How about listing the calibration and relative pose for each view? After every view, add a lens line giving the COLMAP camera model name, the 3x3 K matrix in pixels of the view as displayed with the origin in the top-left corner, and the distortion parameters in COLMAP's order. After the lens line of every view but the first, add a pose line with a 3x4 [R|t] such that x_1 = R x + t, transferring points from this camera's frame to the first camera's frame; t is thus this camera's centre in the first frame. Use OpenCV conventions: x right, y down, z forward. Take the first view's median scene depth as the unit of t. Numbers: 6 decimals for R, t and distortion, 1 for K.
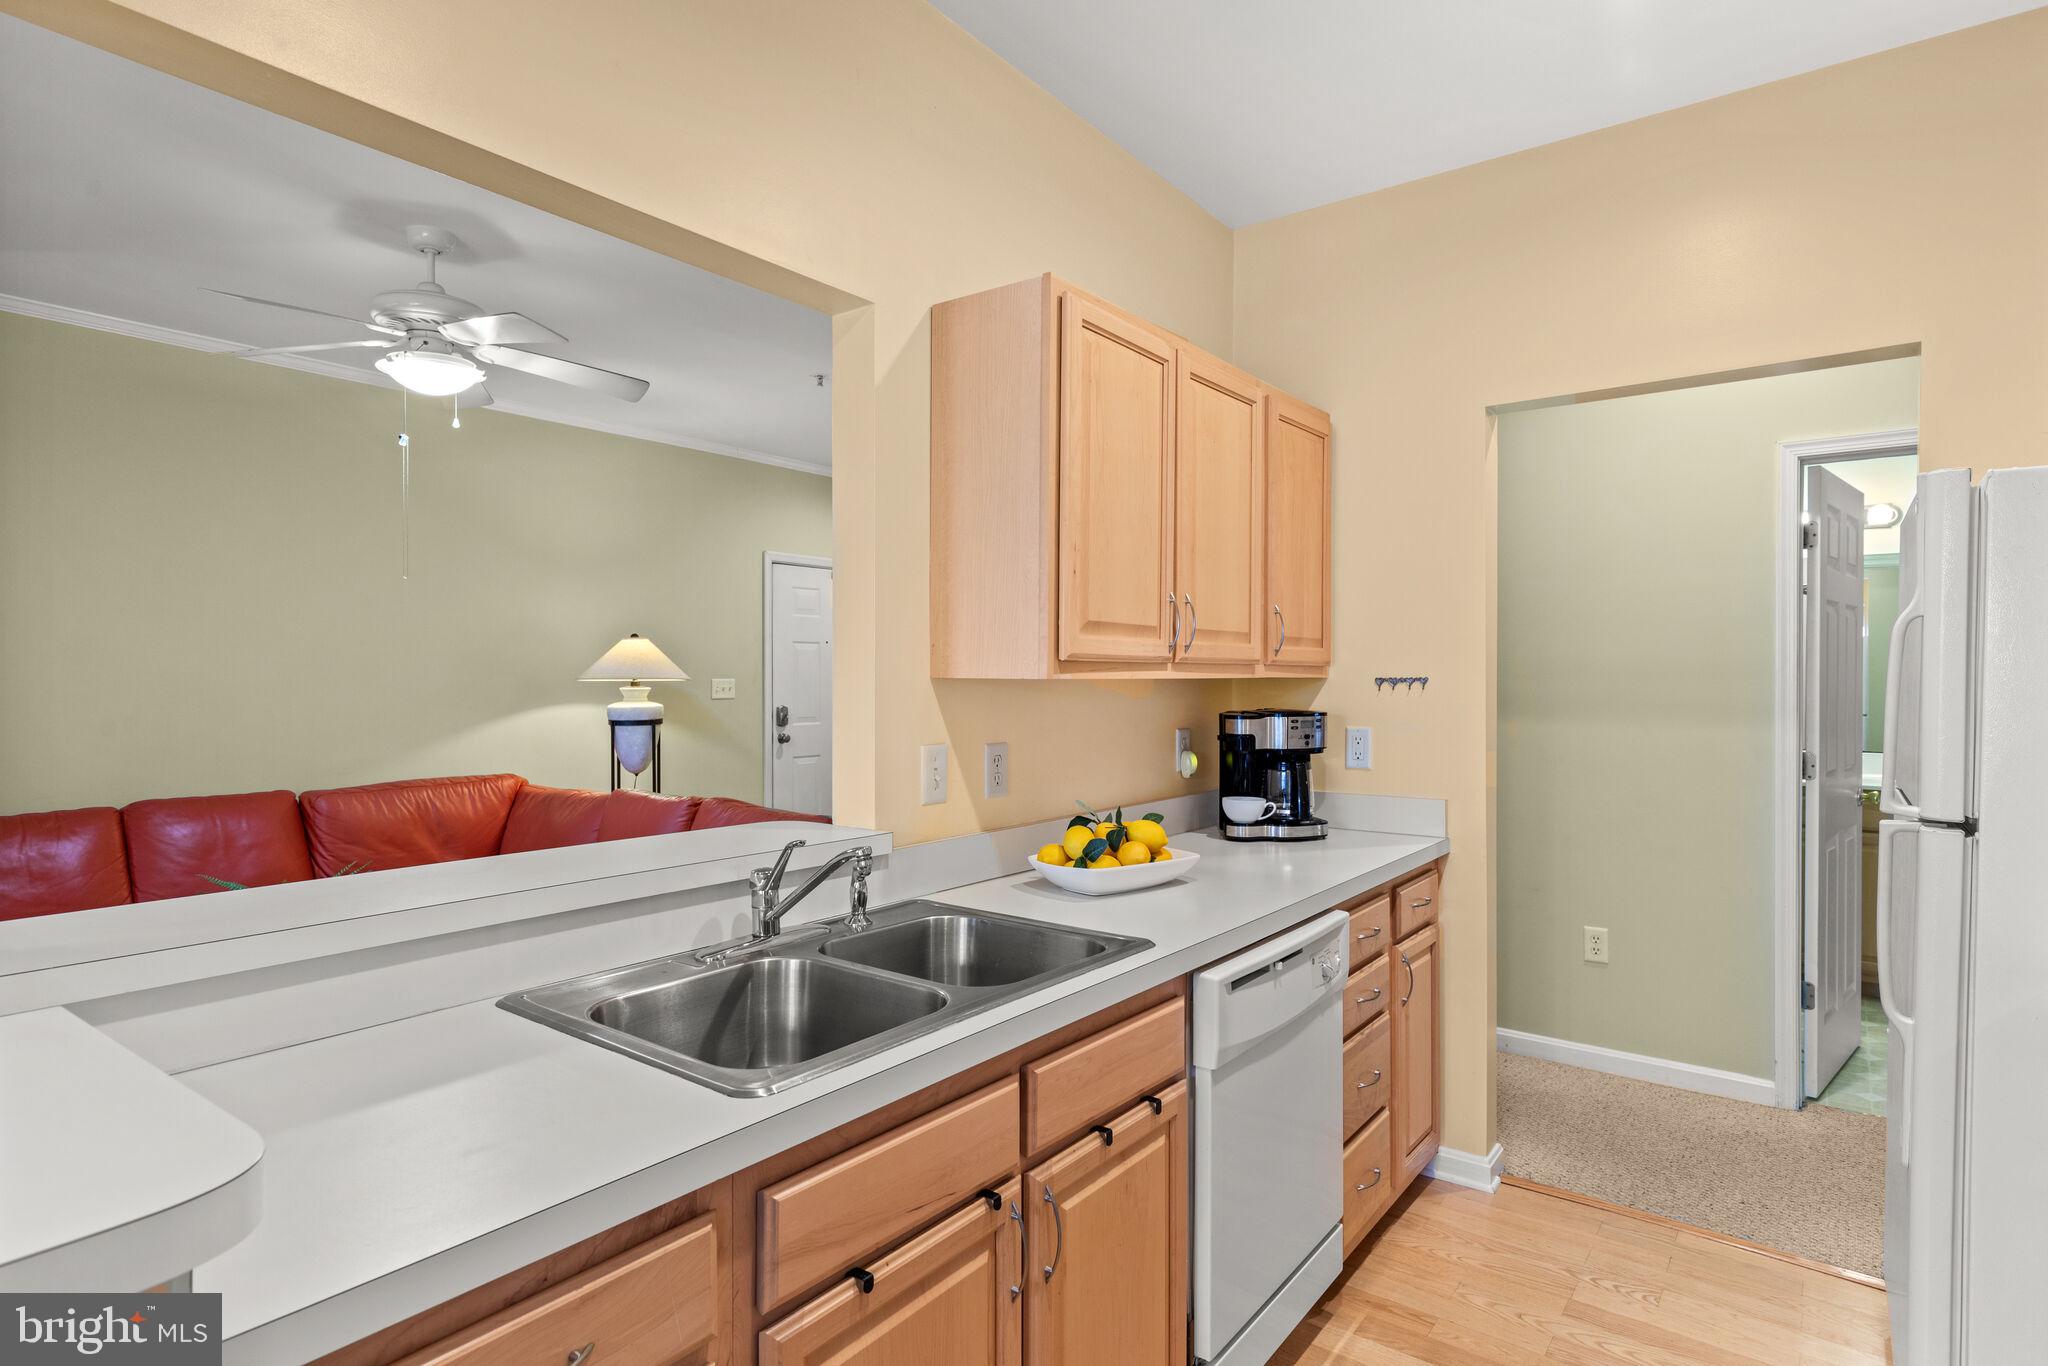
lens RADIAL K [[1049.6, 0, 1030.9], [0, 1049.6, 684.0], [0, 0, 1]] dist [0.006558, -0.000623]
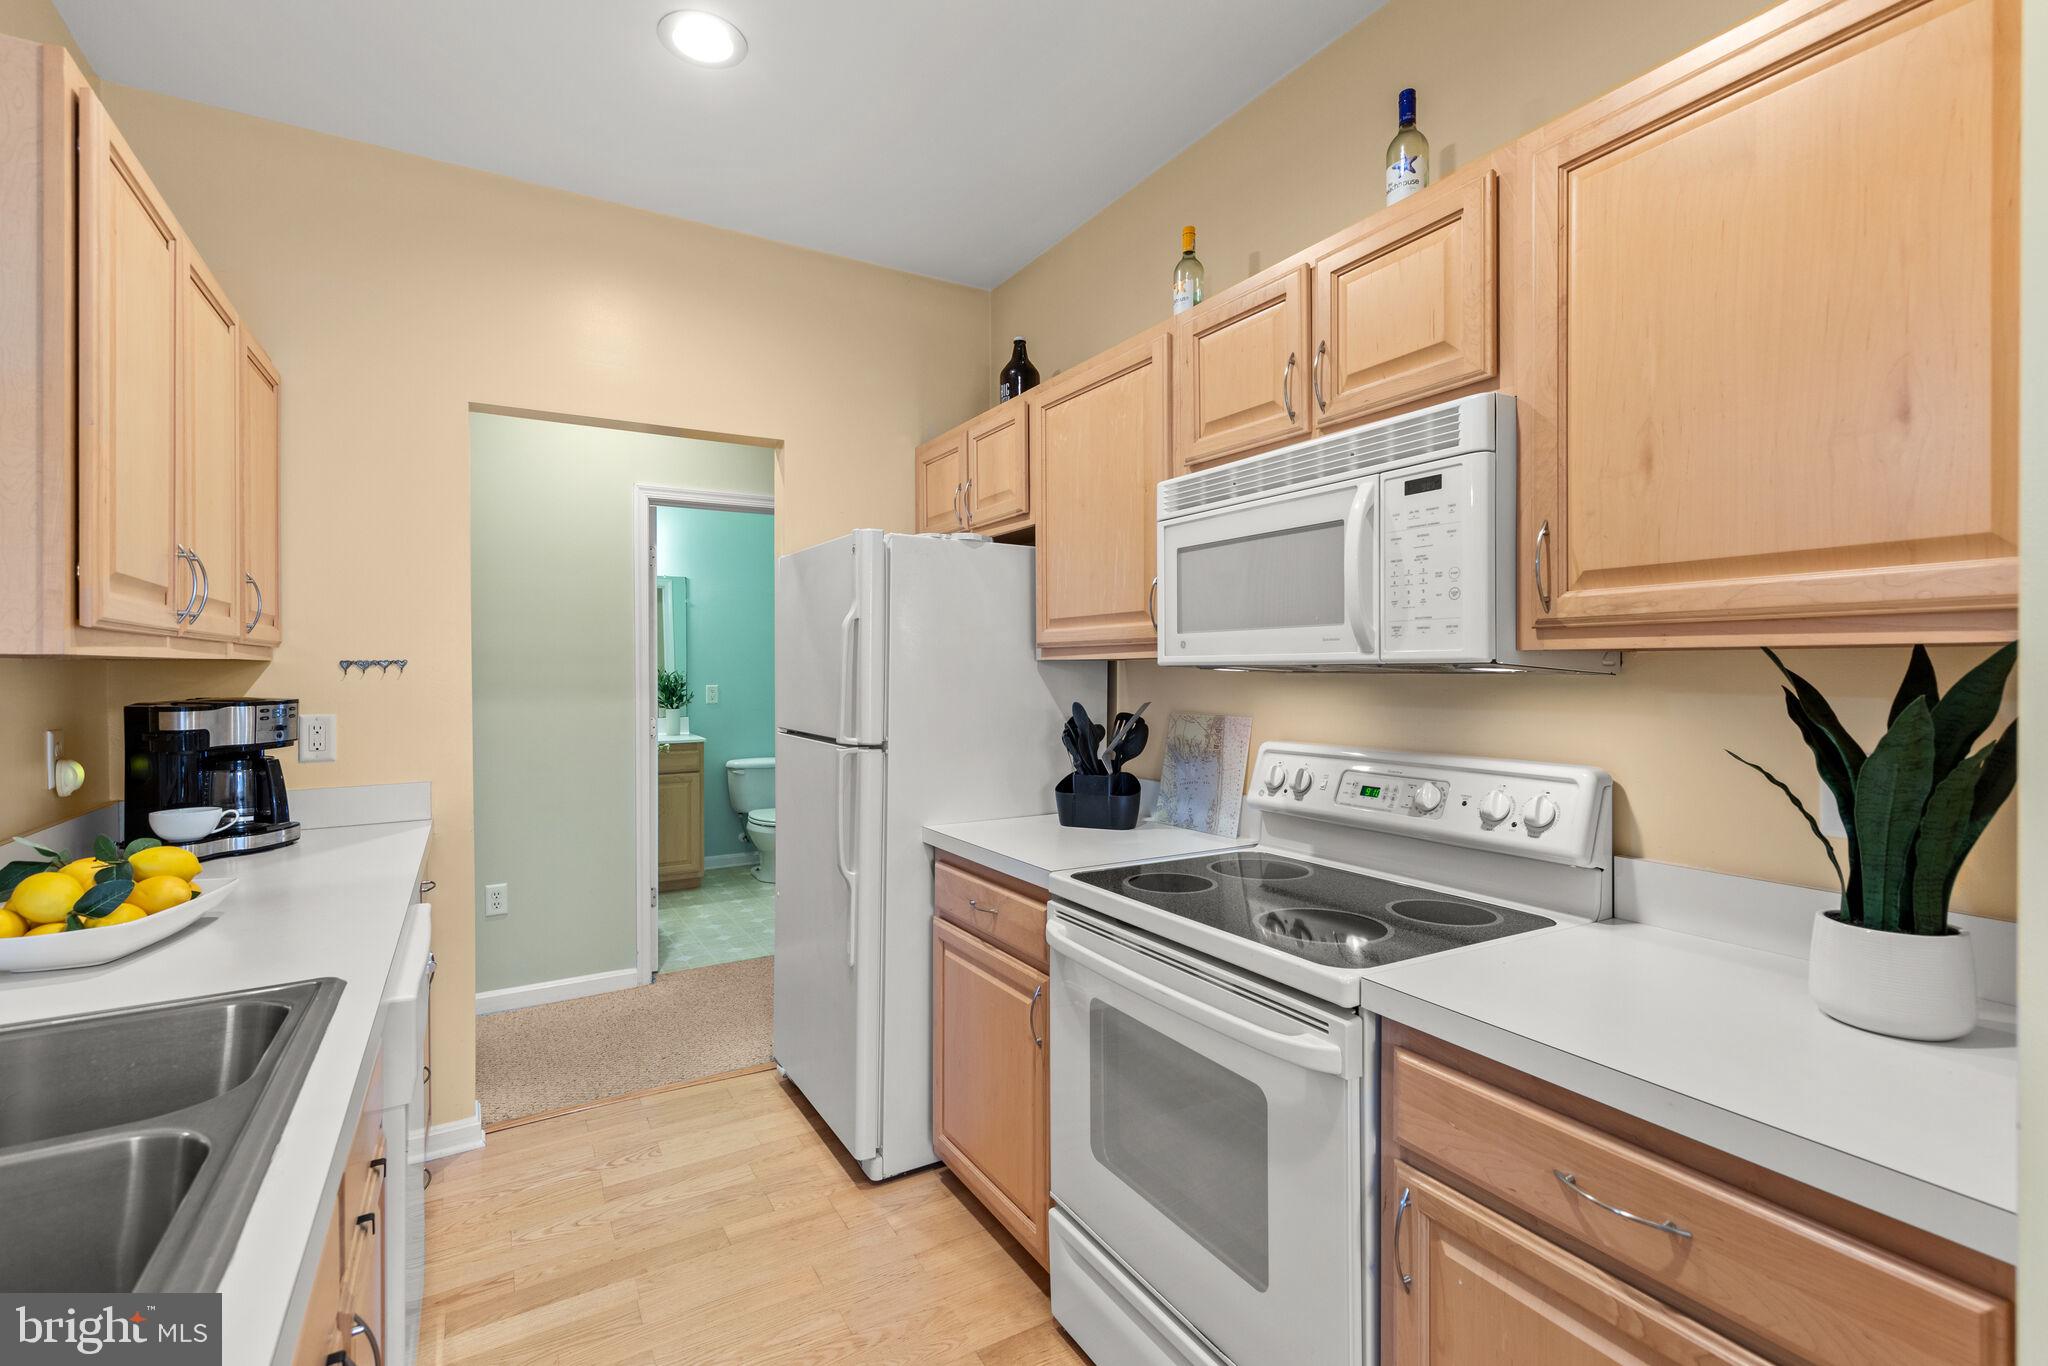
lens RADIAL K [[905.9, 0, 1020.7], [0, 905.9, 668.0], [0, 0, 1]] dist [-0.001240, -0.000287]
pose [[0.377224, -0.005409, 0.926106, -0.196878], [0.012159, 0.999926, 0.000887, 0.007300], [-0.926042, 0.010926, 0.377261, 0.147399]]
